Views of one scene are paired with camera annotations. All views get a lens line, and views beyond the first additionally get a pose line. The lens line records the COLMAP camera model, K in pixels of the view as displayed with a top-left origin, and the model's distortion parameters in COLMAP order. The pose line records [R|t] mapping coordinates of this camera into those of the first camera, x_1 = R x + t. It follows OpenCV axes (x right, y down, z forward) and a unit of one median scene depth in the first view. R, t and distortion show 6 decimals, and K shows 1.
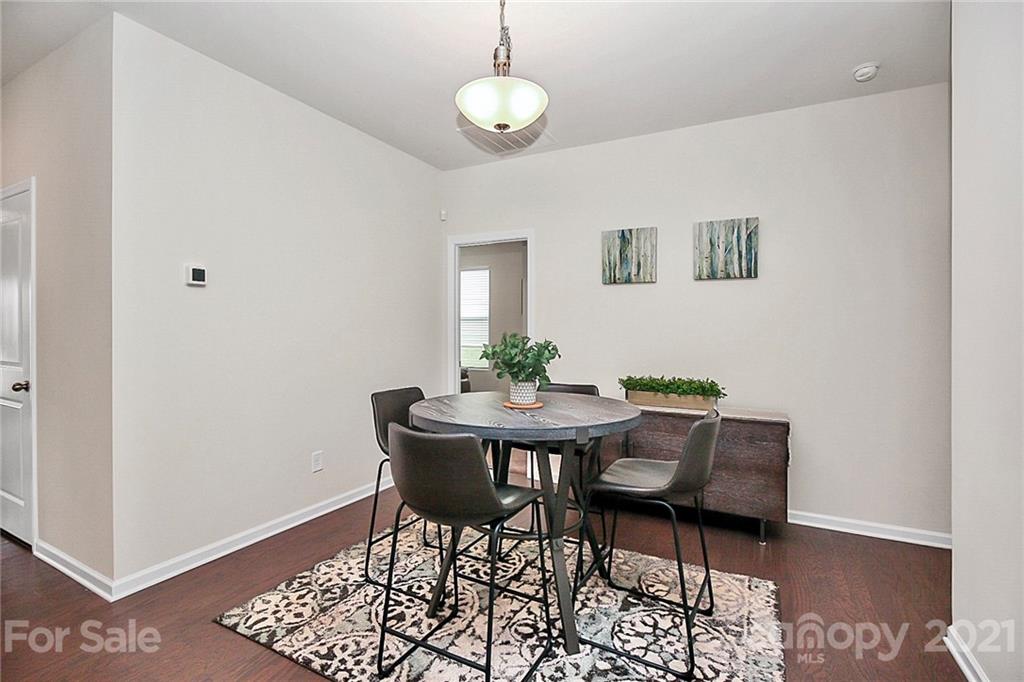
lens RADIAL K [[484.6, 0, 514.6], [0, 484.6, 342.3], [0, 0, 1]] dist [-0.000270, -0.009833]
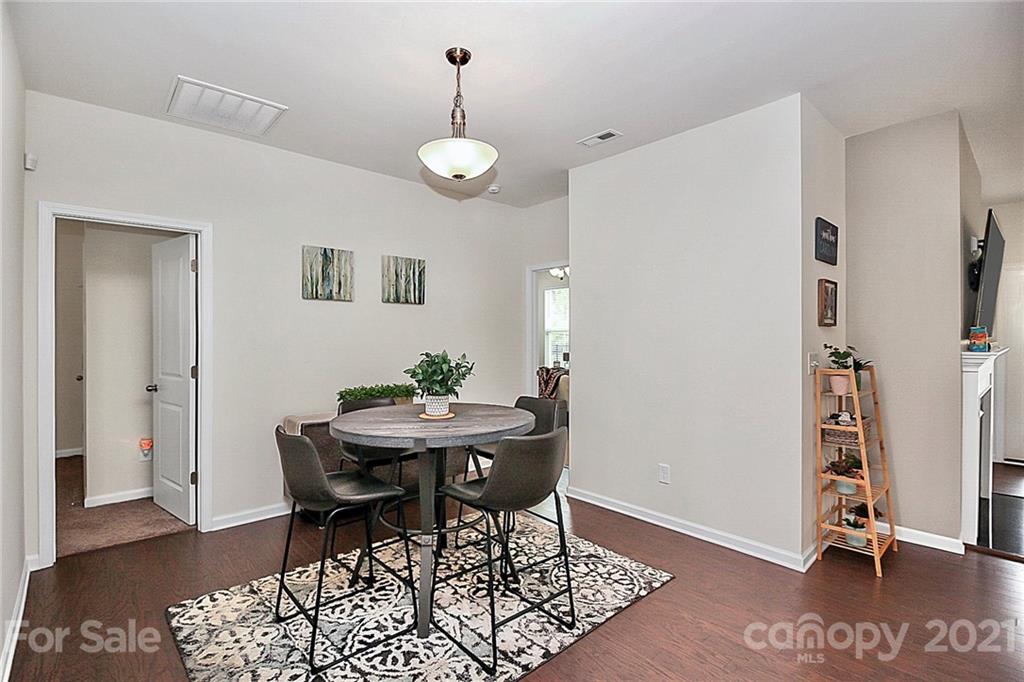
lens RADIAL K [[484.6, 0, 512.7], [0, 484.6, 344.5], [0, 0, 1]] dist [-0.000270, -0.009833]
pose [[0.336627, -0.022359, 0.941373, -0.687783], [0.024201, 0.999593, 0.015088, -0.036118], [-0.941327, 0.017703, 0.337031, 0.310715]]
